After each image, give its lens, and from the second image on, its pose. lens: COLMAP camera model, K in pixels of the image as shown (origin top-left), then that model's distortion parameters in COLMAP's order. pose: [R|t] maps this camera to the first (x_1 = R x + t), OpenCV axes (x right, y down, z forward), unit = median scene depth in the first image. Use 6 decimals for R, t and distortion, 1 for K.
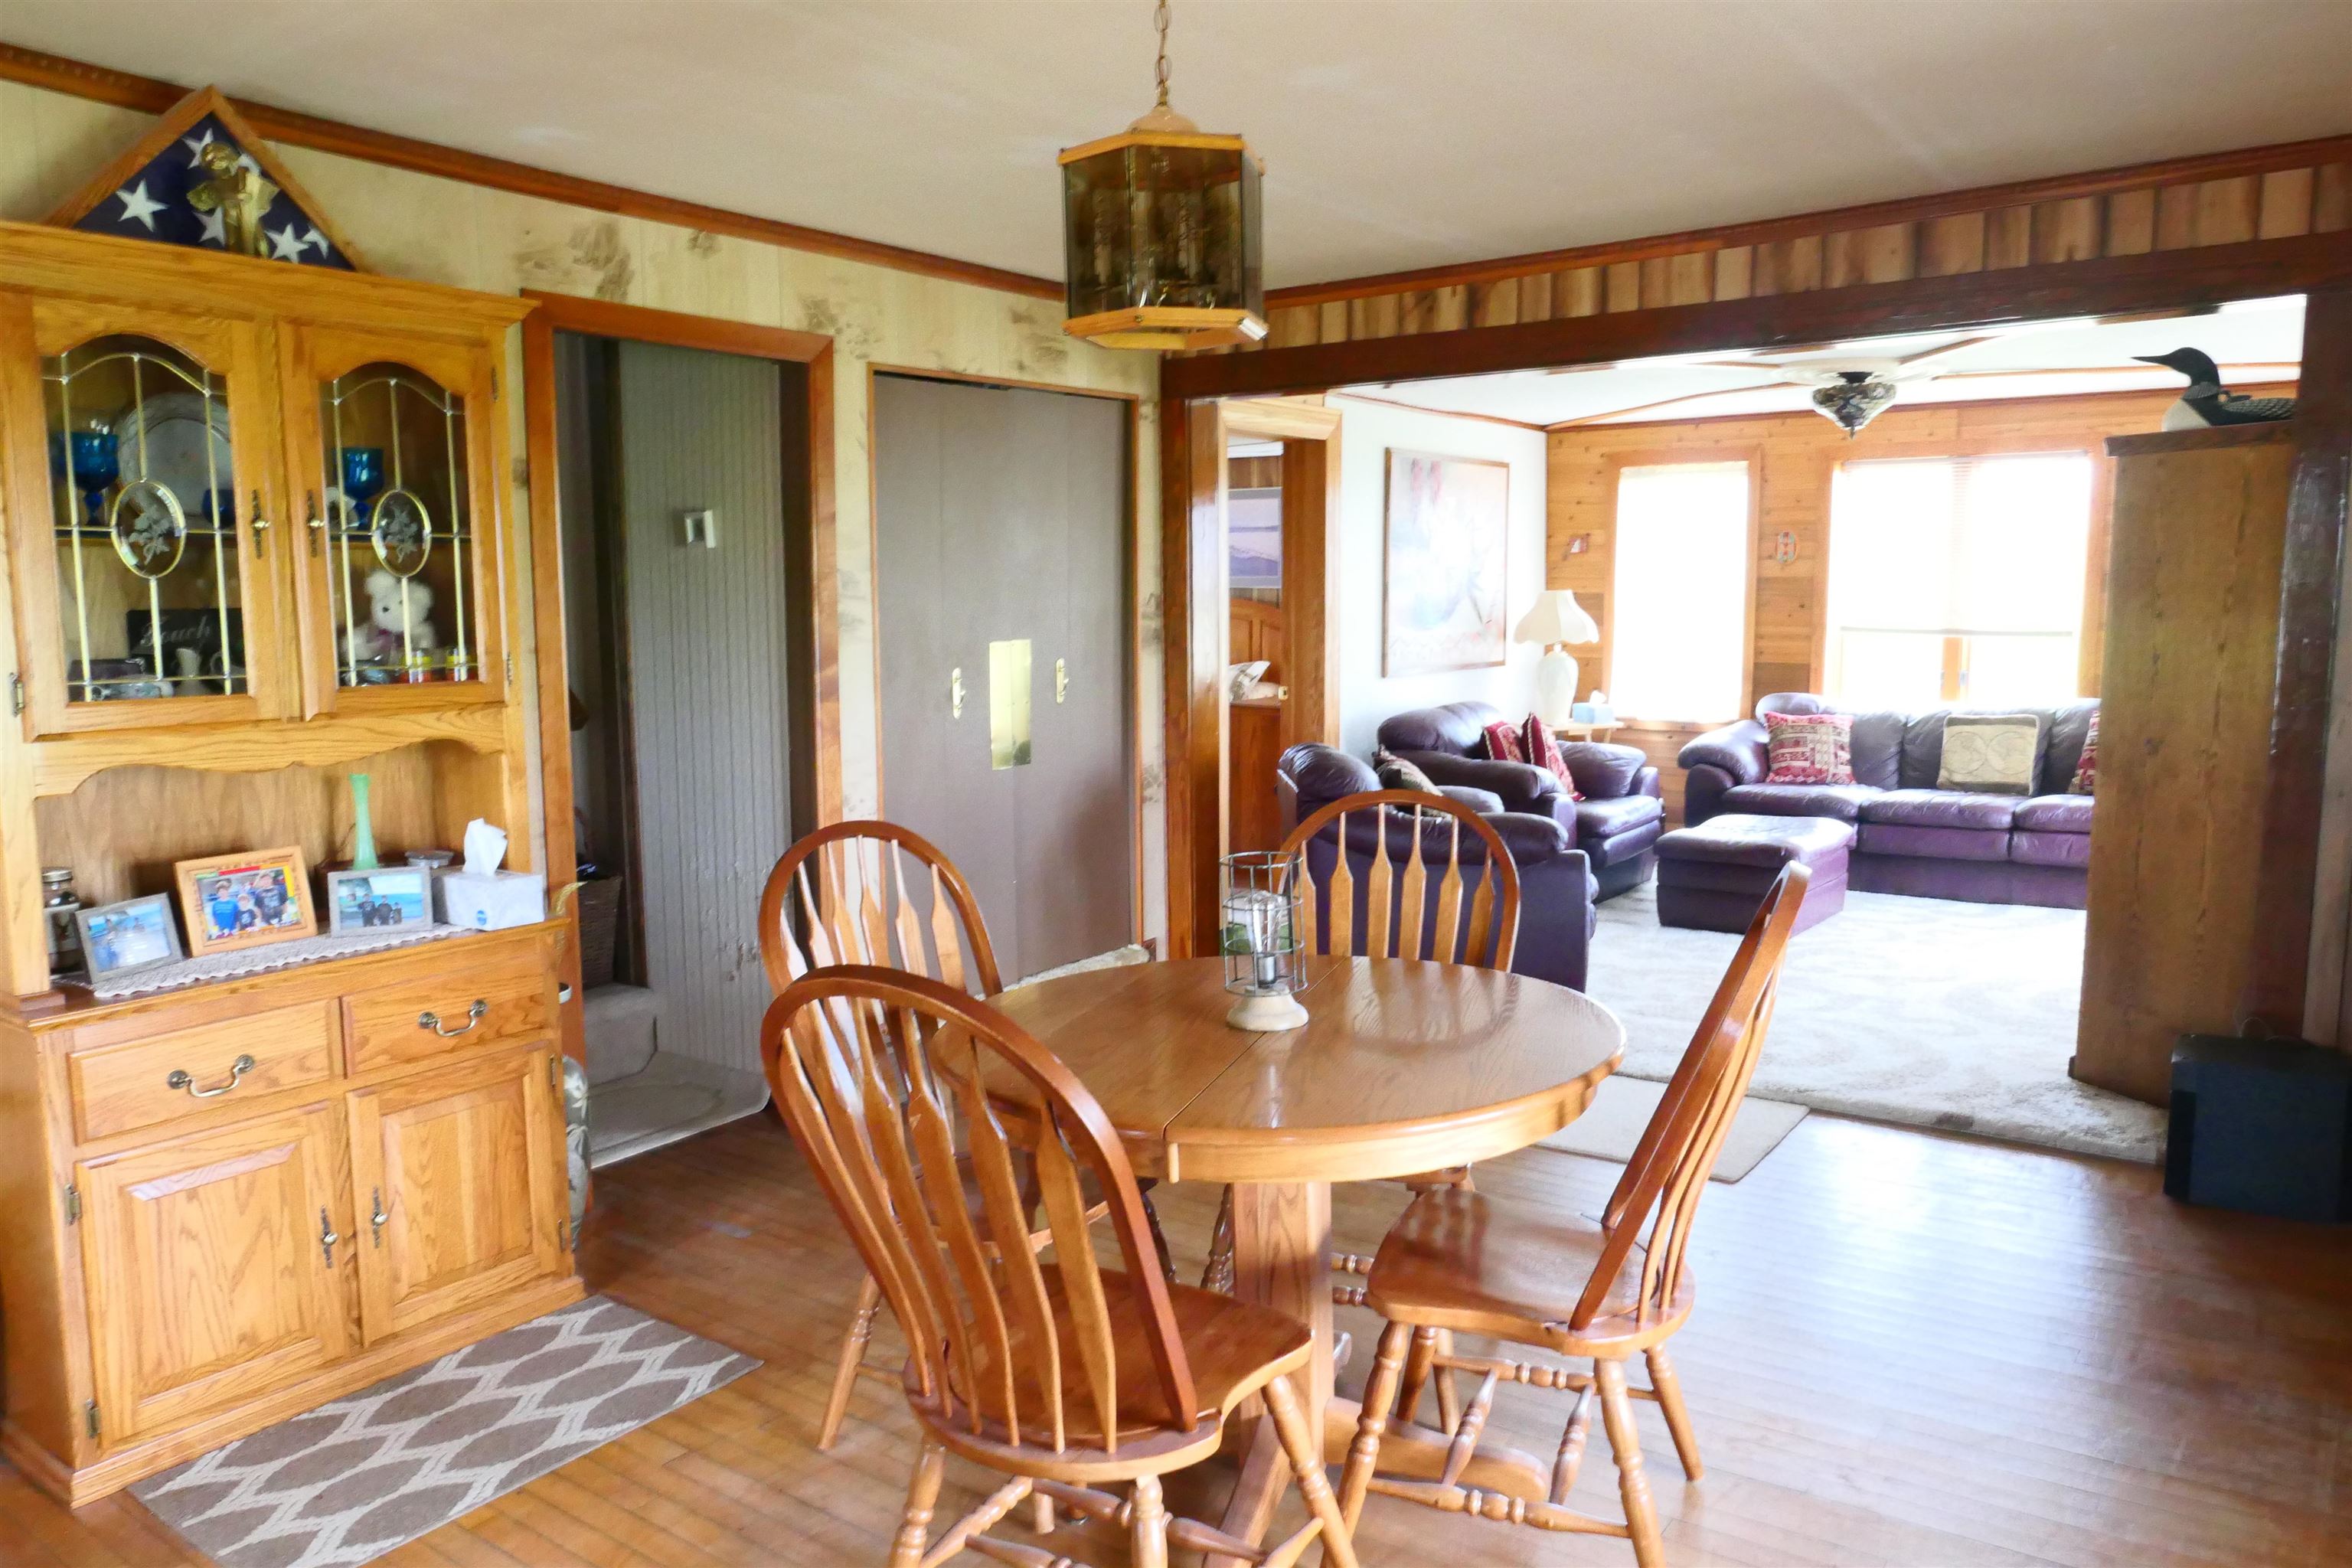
lens RADIAL K [[1637.1, 0, 1176.5], [0, 1637.1, 785.2], [0, 0, 1]] dist [-0.007962, -0.004509]
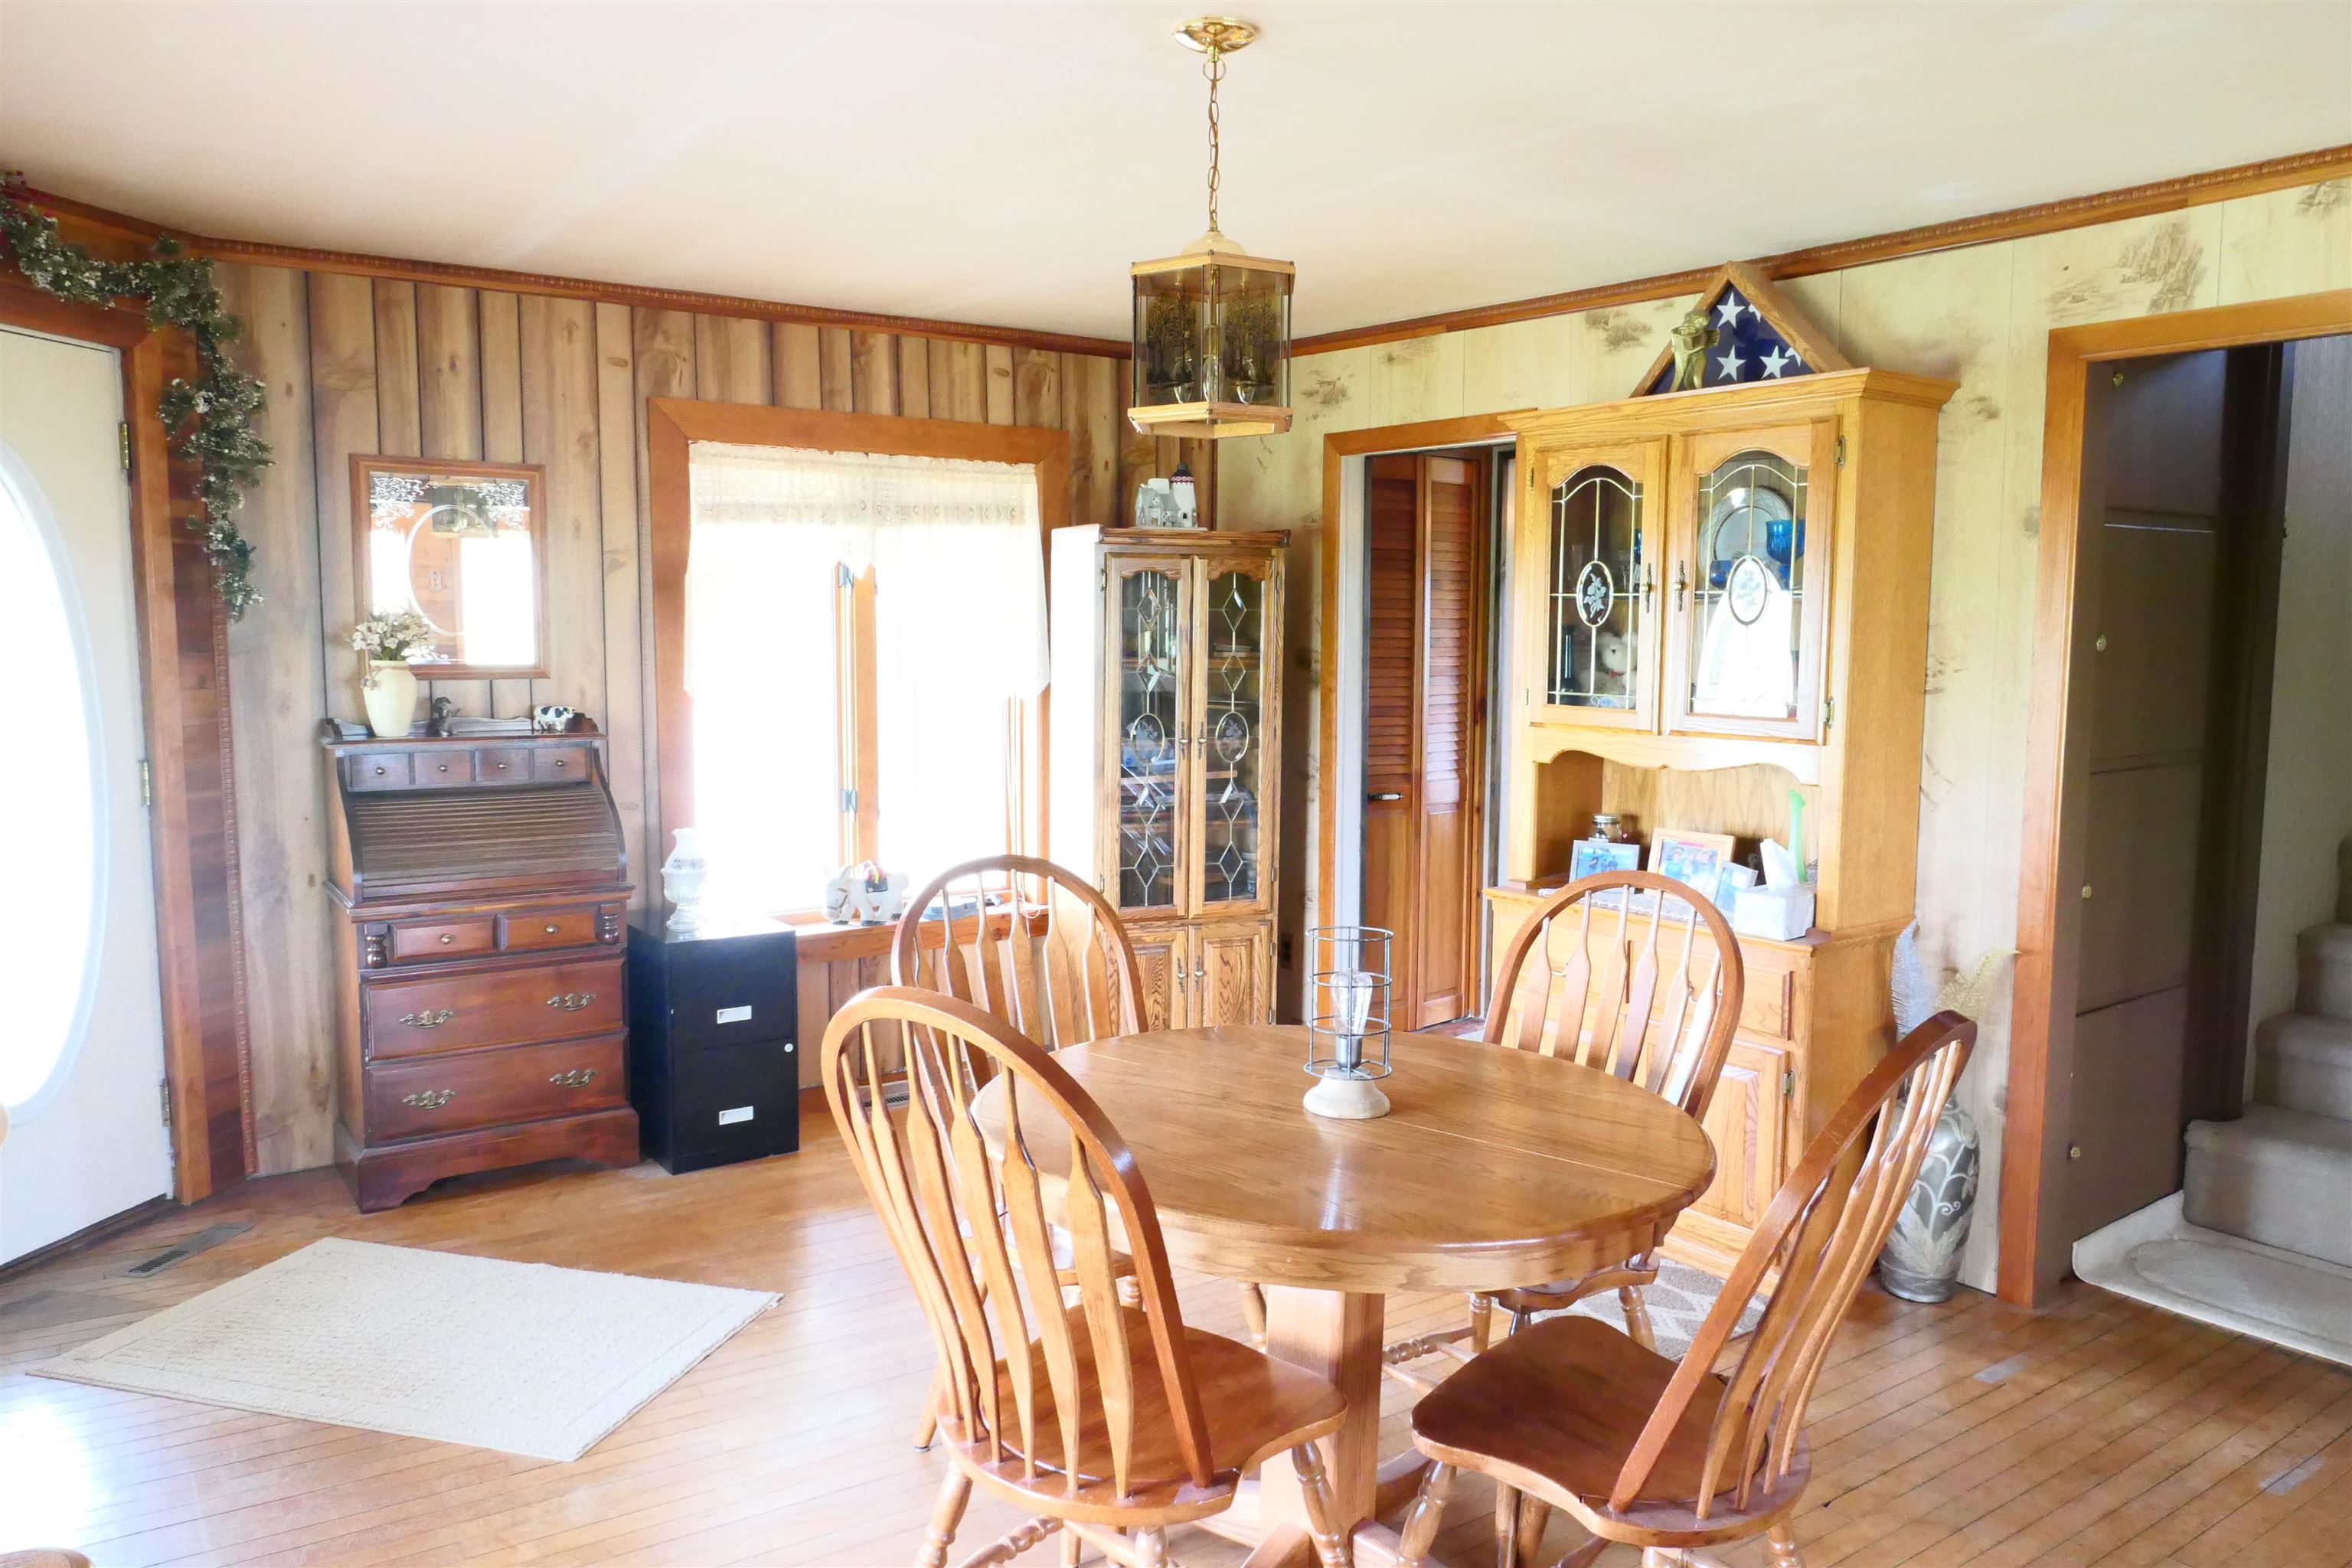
lens RADIAL K [[1637.1, 0, 1178.1], [0, 1637.1, 782.0], [0, 0, 1]] dist [-0.007962, -0.004509]
pose [[-0.329152, 0.094084, -0.939578, 0.815298], [-0.119740, 0.982833, 0.140362, -0.134538], [0.936654, 0.158705, -0.312236, 1.002593]]
